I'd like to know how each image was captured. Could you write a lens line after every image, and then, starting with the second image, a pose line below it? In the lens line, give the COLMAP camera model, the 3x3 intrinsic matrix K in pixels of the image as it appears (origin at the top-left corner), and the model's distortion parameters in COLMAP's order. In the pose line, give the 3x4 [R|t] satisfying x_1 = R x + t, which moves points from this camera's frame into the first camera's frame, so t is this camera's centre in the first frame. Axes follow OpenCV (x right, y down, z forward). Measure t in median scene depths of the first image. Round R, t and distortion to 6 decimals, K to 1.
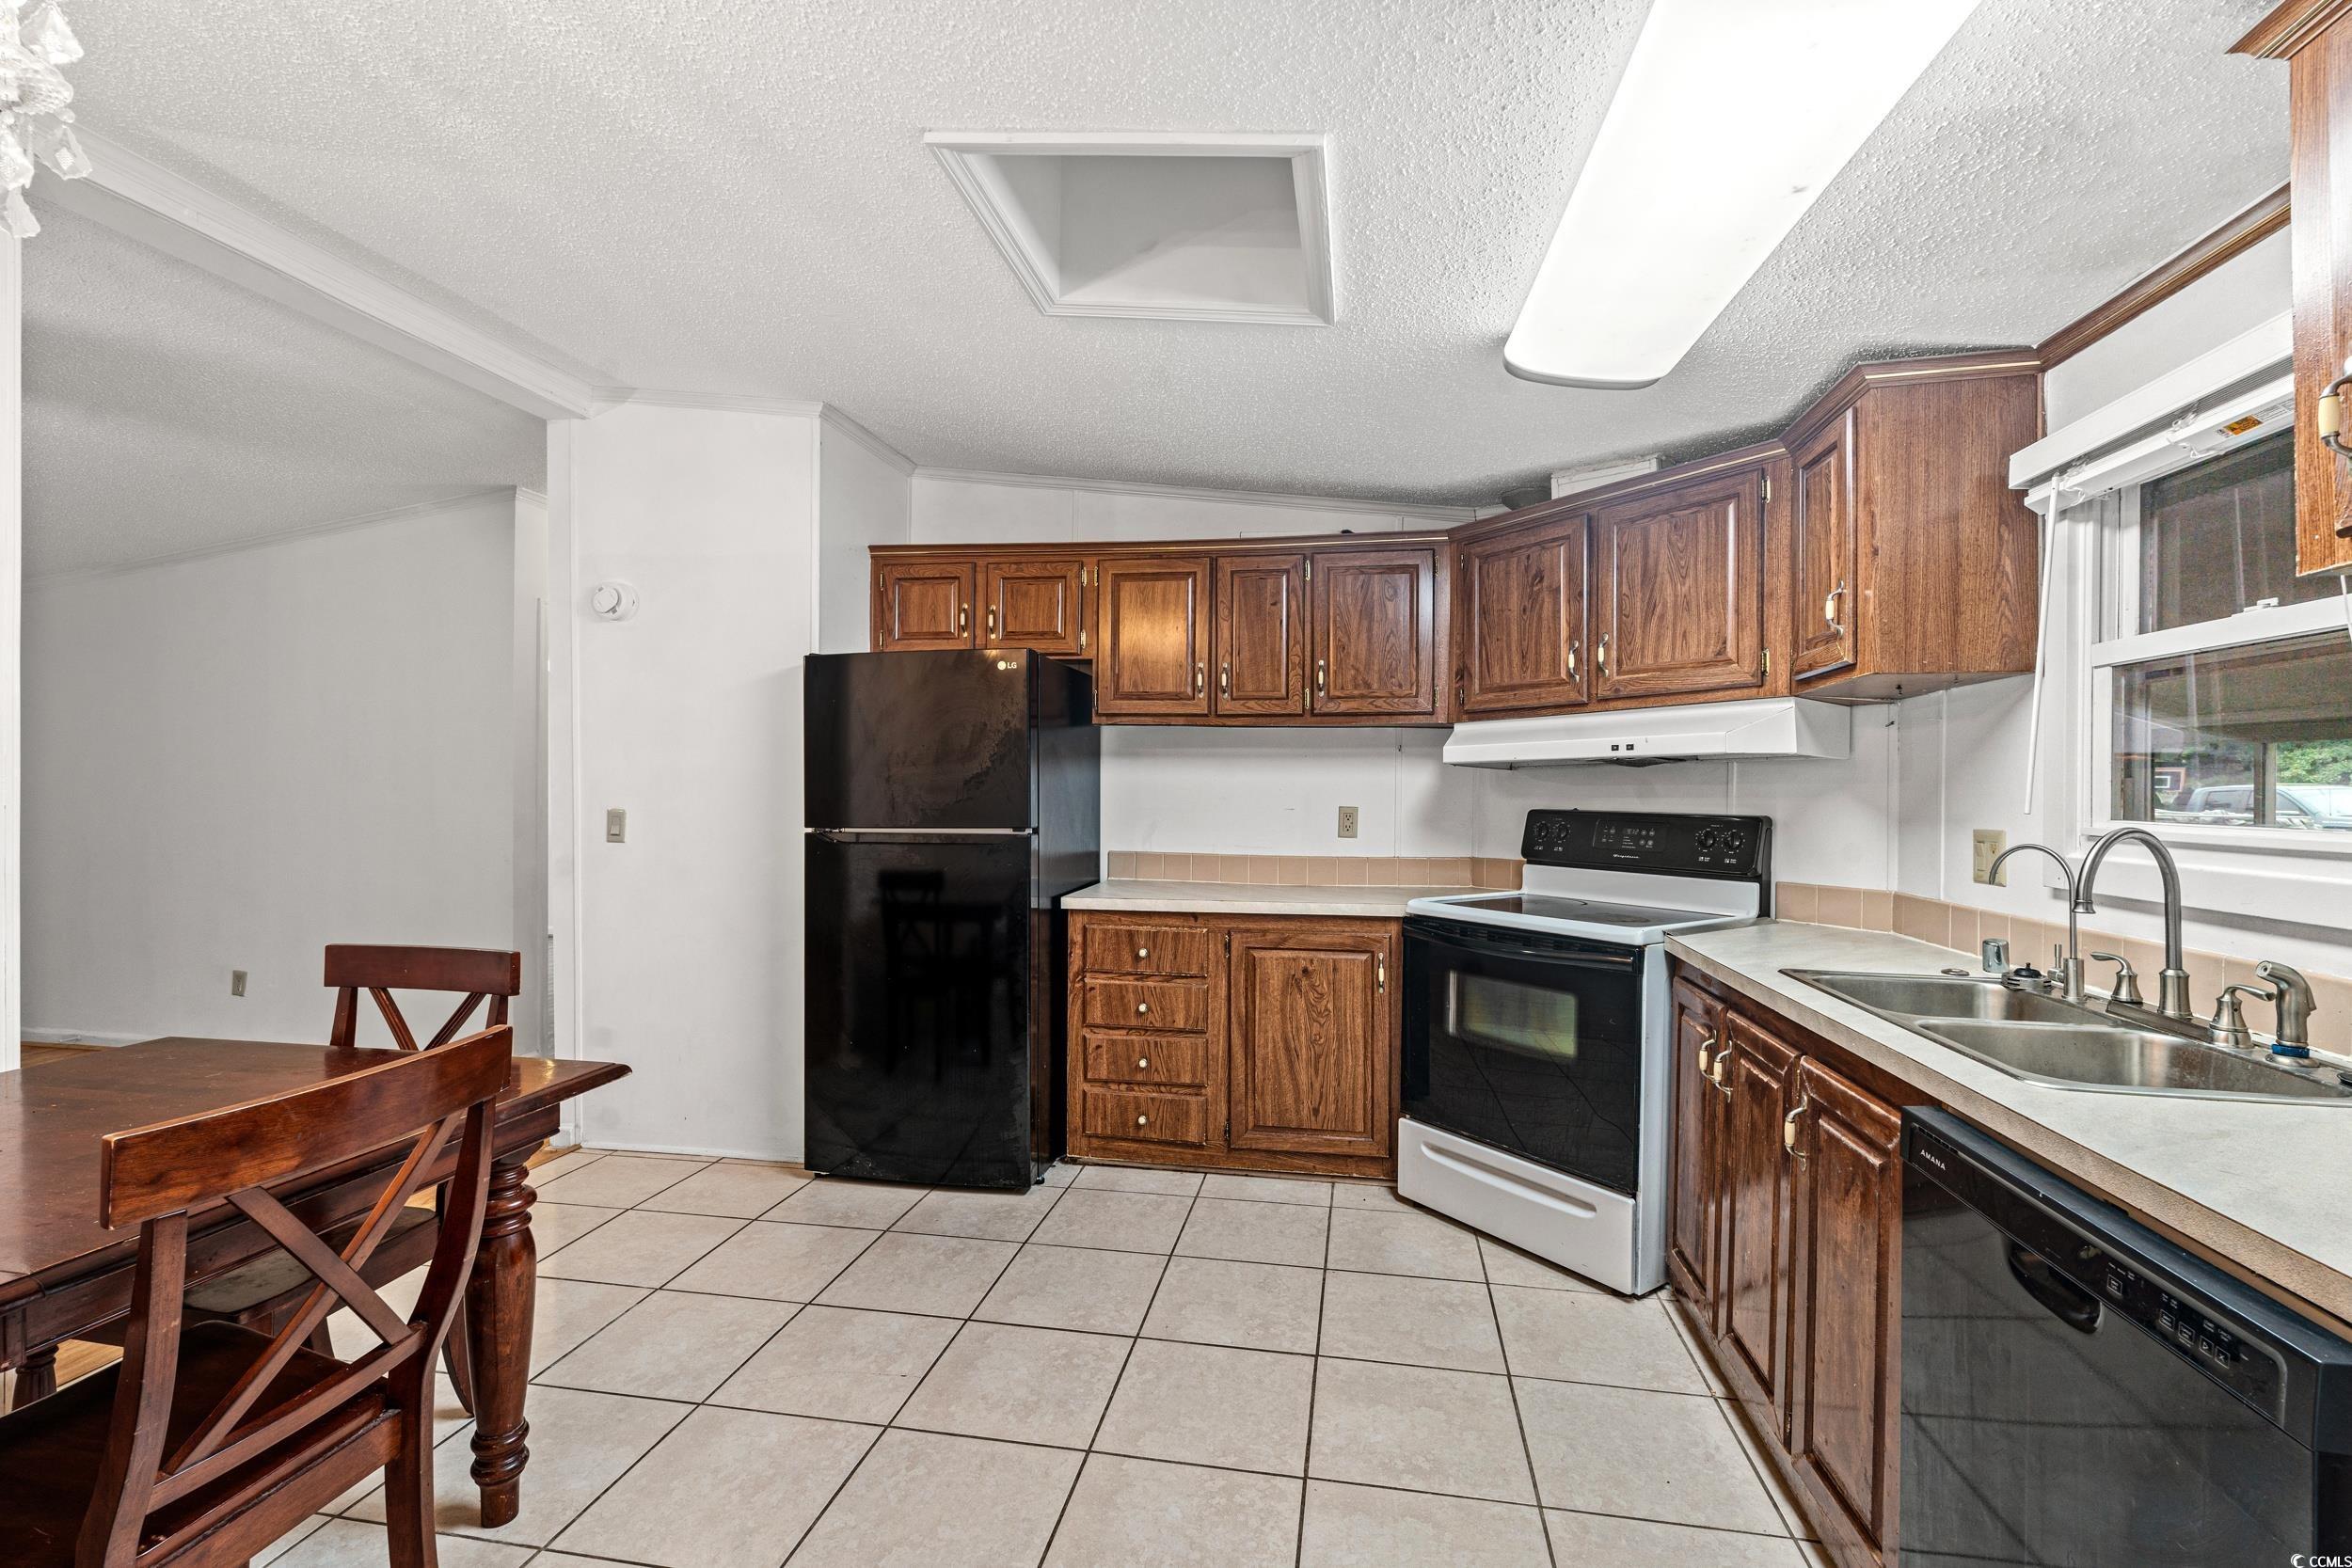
lens RADIAL K [[1027.5, 0, 1171.6], [0, 1027.5, 791.8], [0, 0, 1]] dist [0.000704, 0.000342]
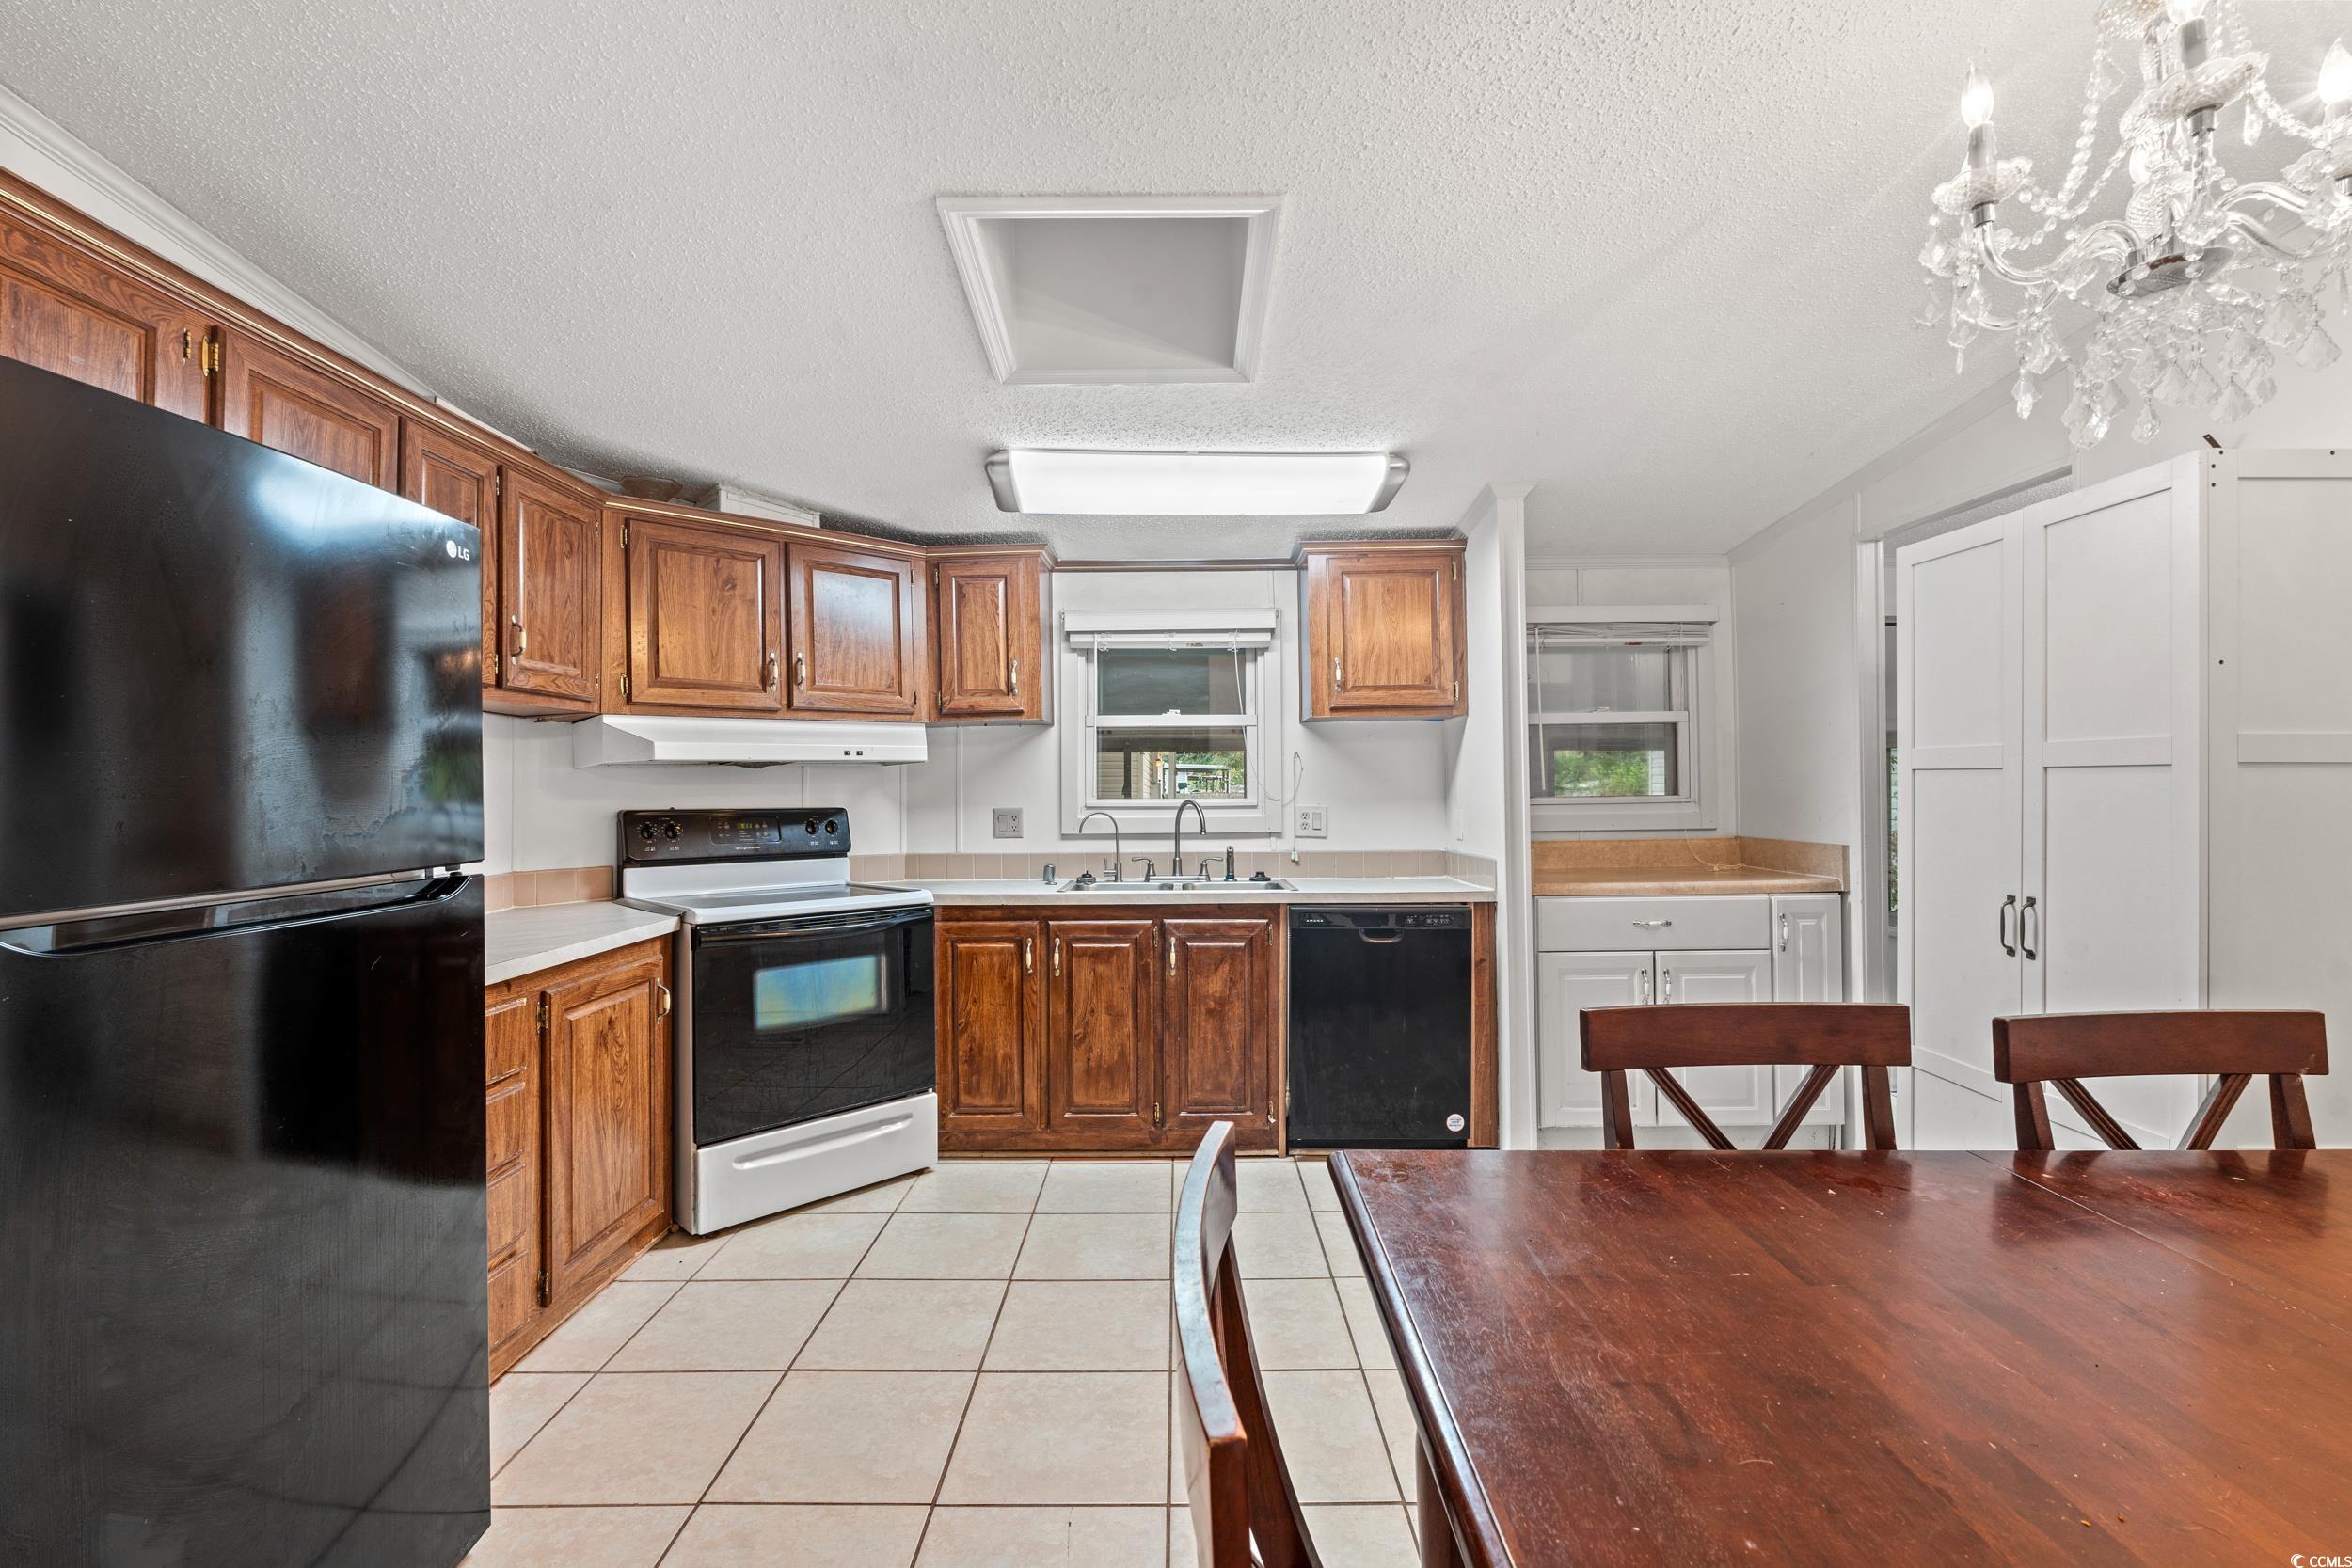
lens RADIAL K [[1027.5, 0, 1171.6], [0, 1027.5, 791.8], [0, 0, 1]] dist [0.000704, 0.000342]
pose [[-0.181138, -0.005840, 0.983440, -0.804335], [0.011299, 0.999904, 0.008019, -0.002072], [-0.983393, 0.012565, -0.181055, 0.811630]]
